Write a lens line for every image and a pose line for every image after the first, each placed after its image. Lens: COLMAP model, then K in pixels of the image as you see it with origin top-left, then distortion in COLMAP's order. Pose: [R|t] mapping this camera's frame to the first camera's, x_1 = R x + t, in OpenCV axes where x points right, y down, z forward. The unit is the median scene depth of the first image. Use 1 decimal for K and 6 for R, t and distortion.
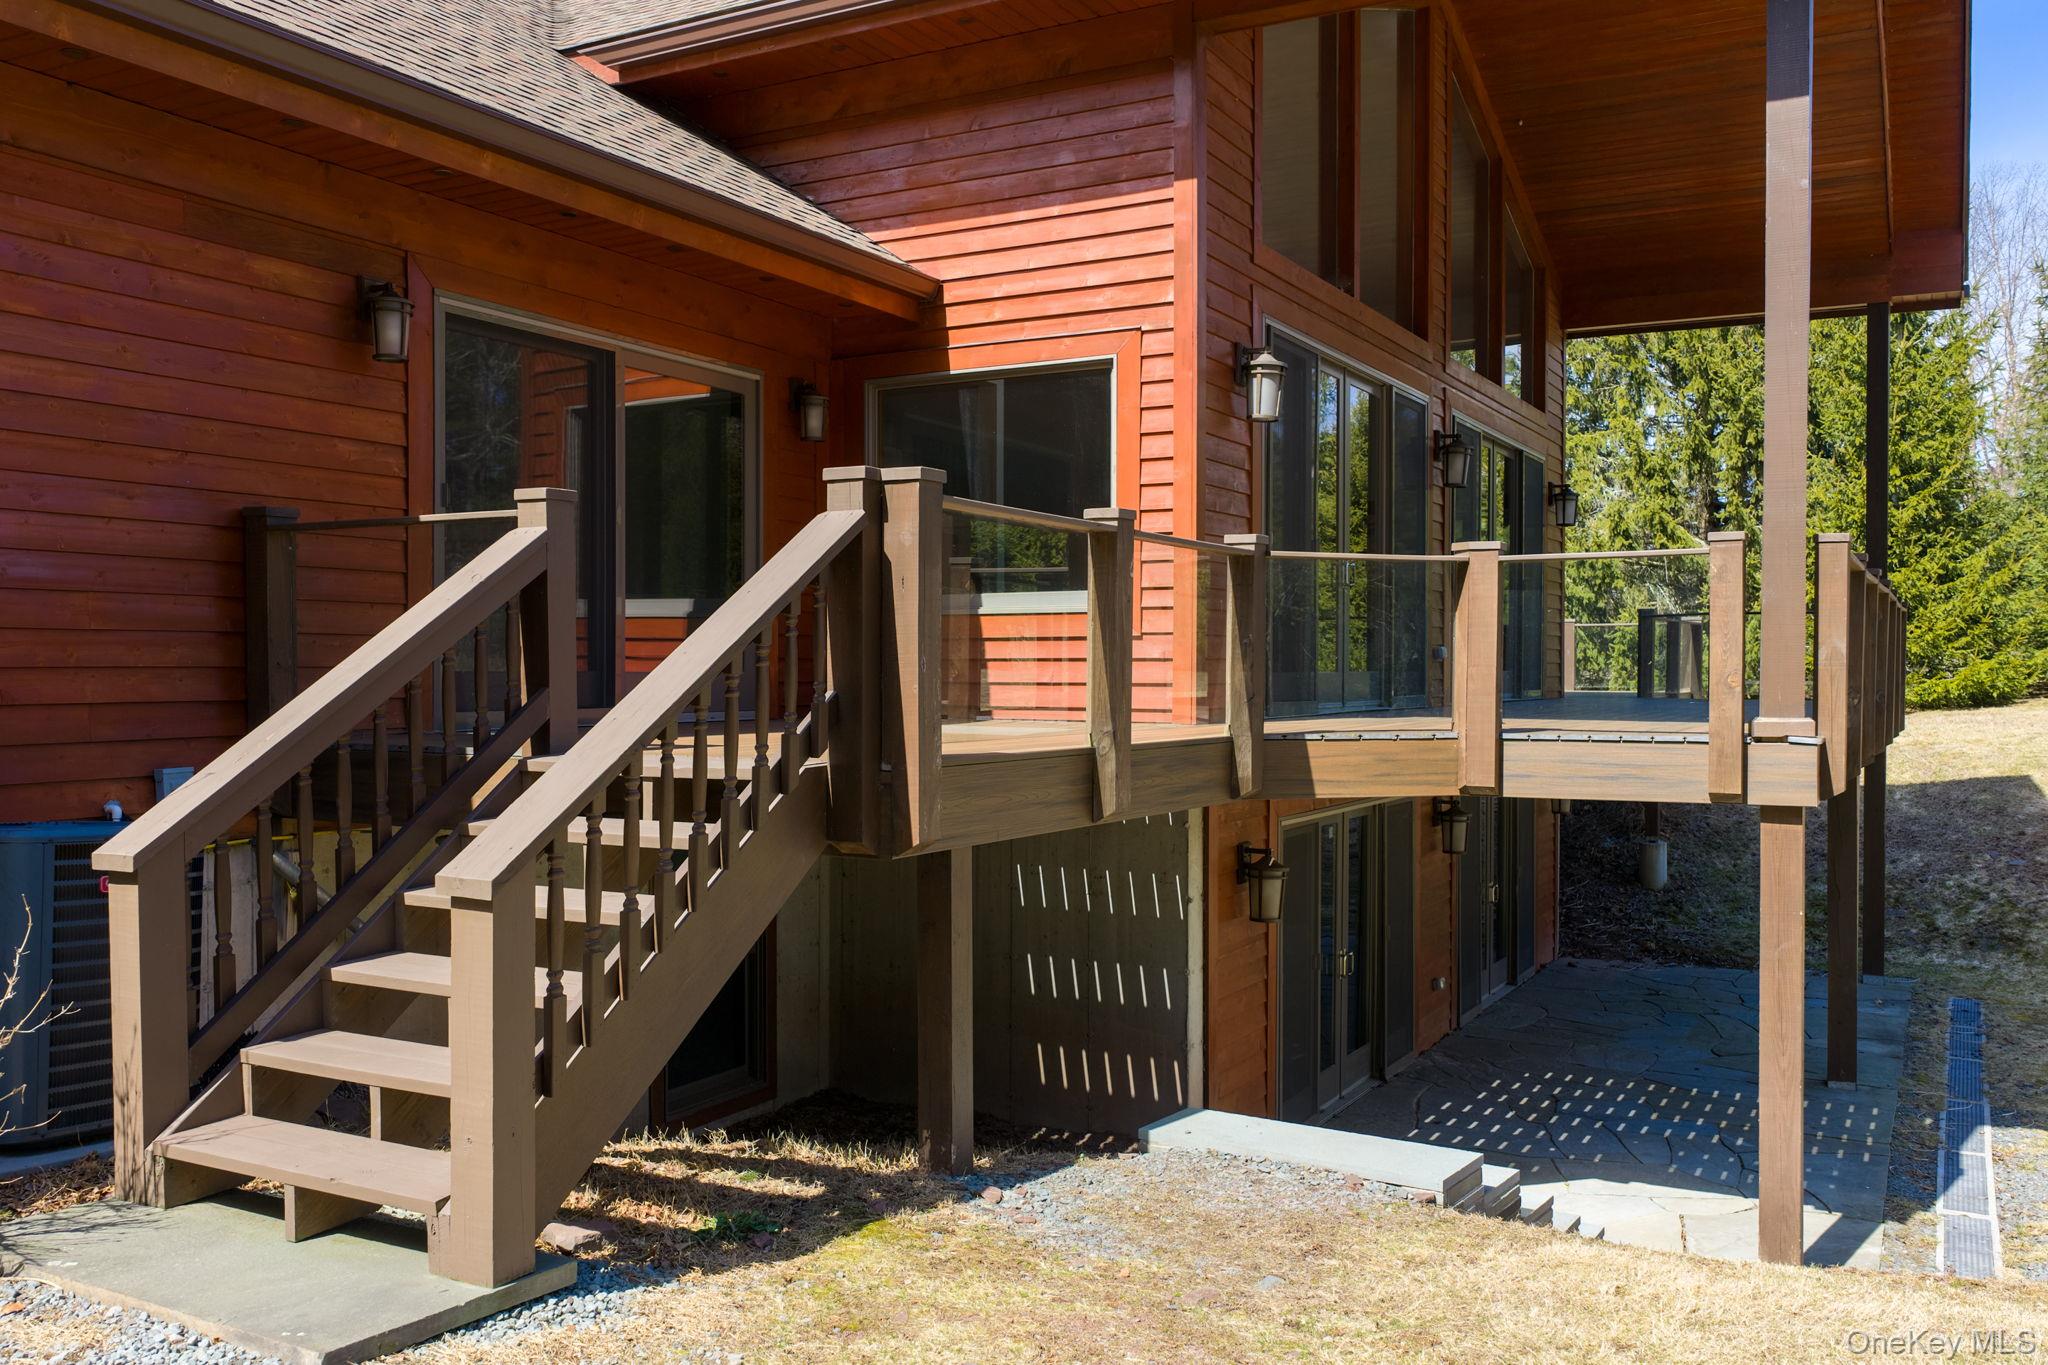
lens RADIAL K [[1655.4, 0, 1032.5], [0, 1655.4, 726.2], [0, 0, 1]] dist [0.015144, -0.057826]
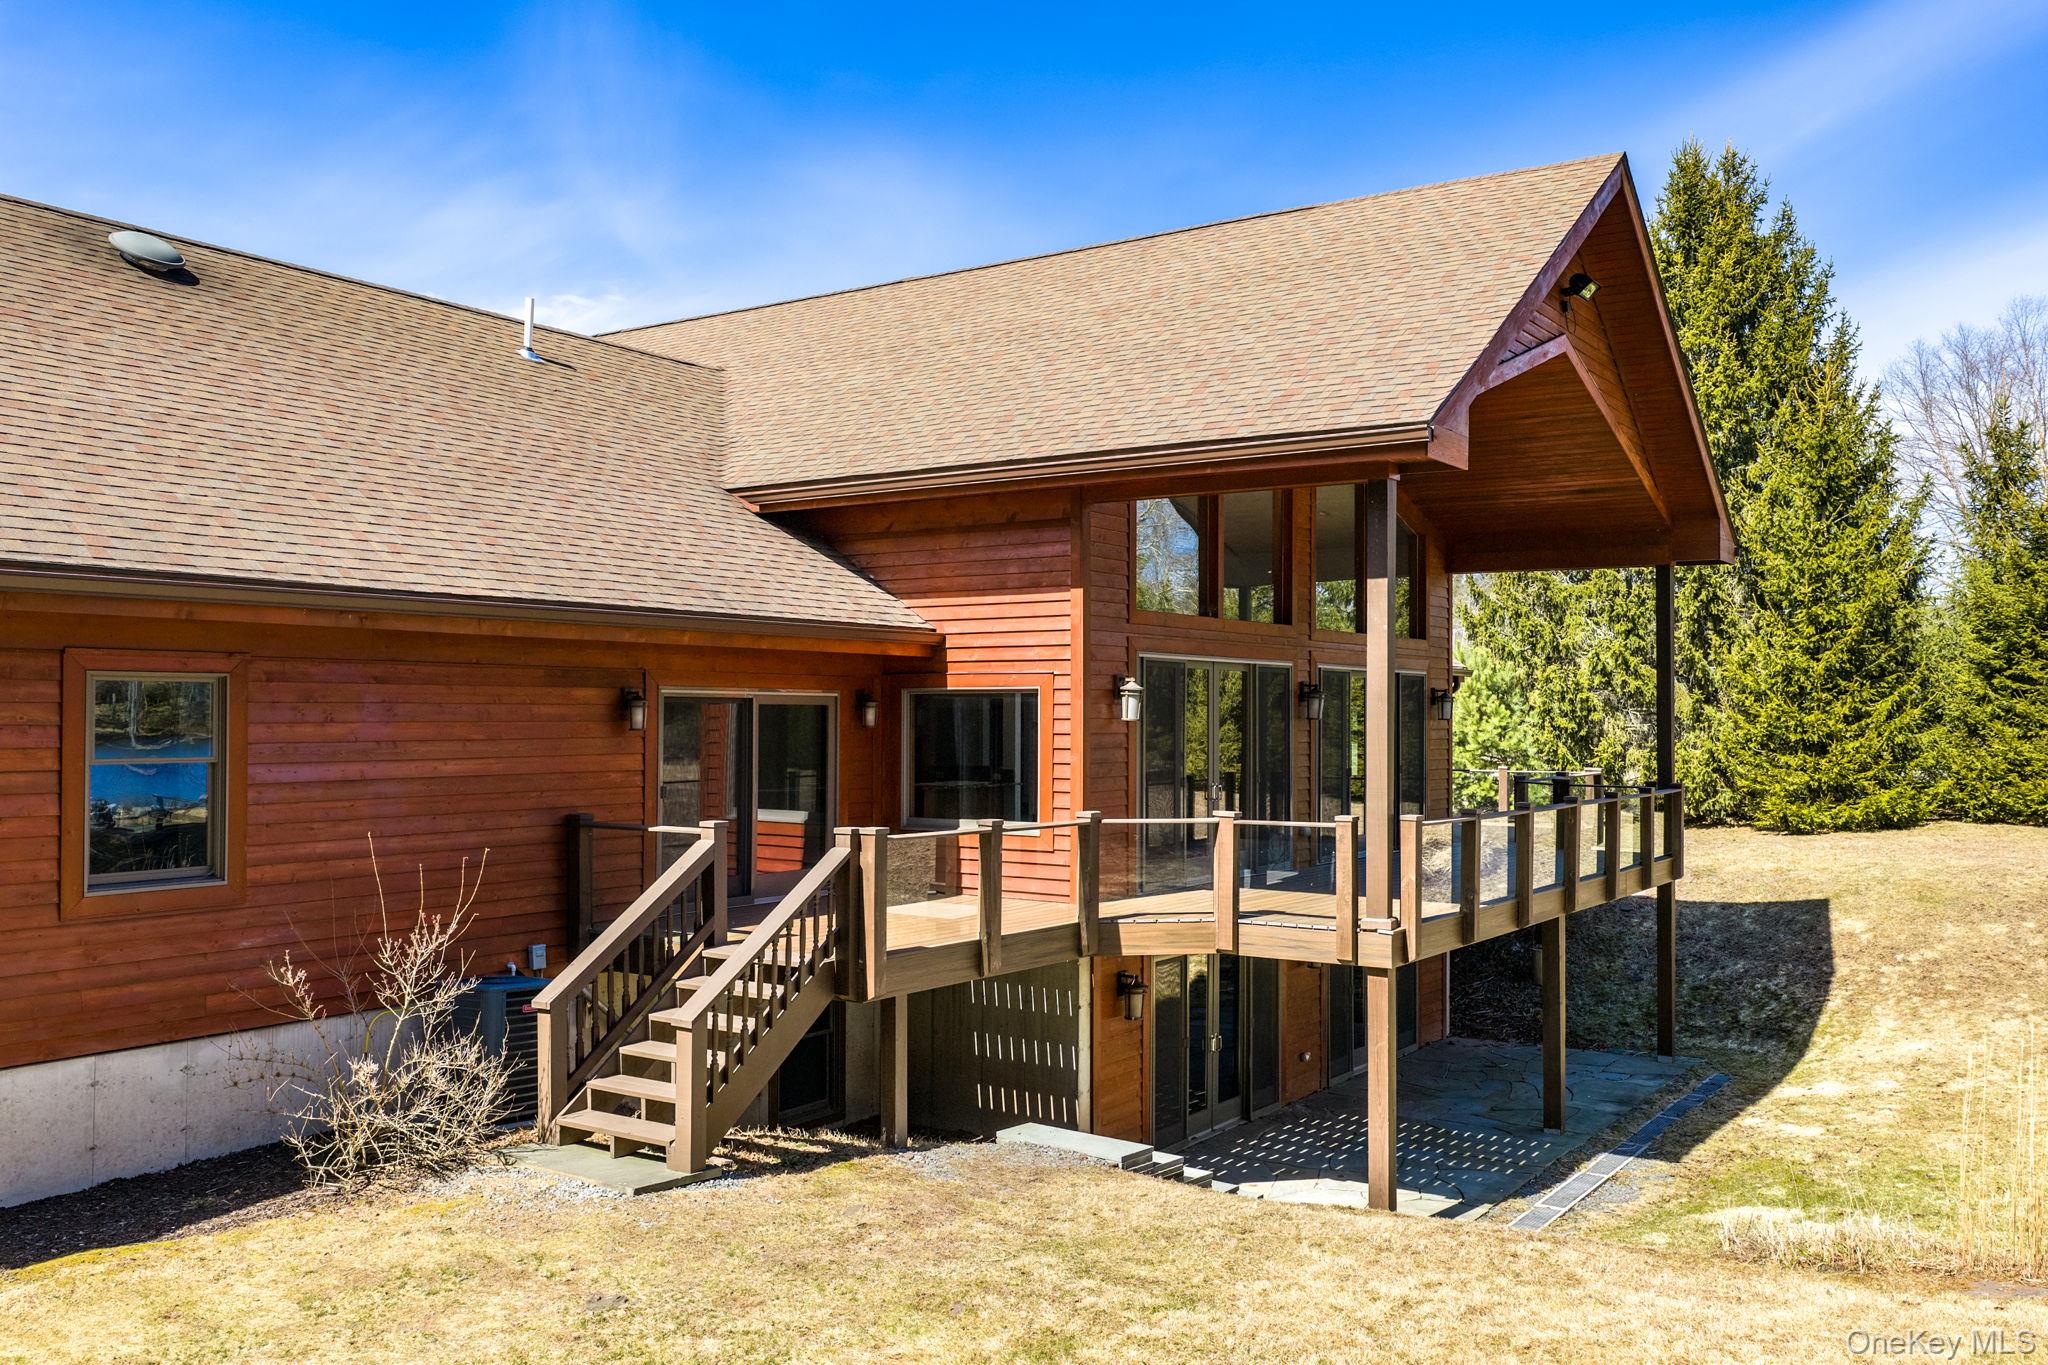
lens RADIAL K [[1655.4, 0, 1032.5], [0, 1655.4, 726.2], [0, 0, 1]] dist [0.015144, -0.057826]
pose [[0.995387, 0.002150, -0.095920, 0.322134], [-0.005028, 0.999544, -0.029772, -0.205452], [0.095812, 0.030117, 0.994944, -1.096151]]
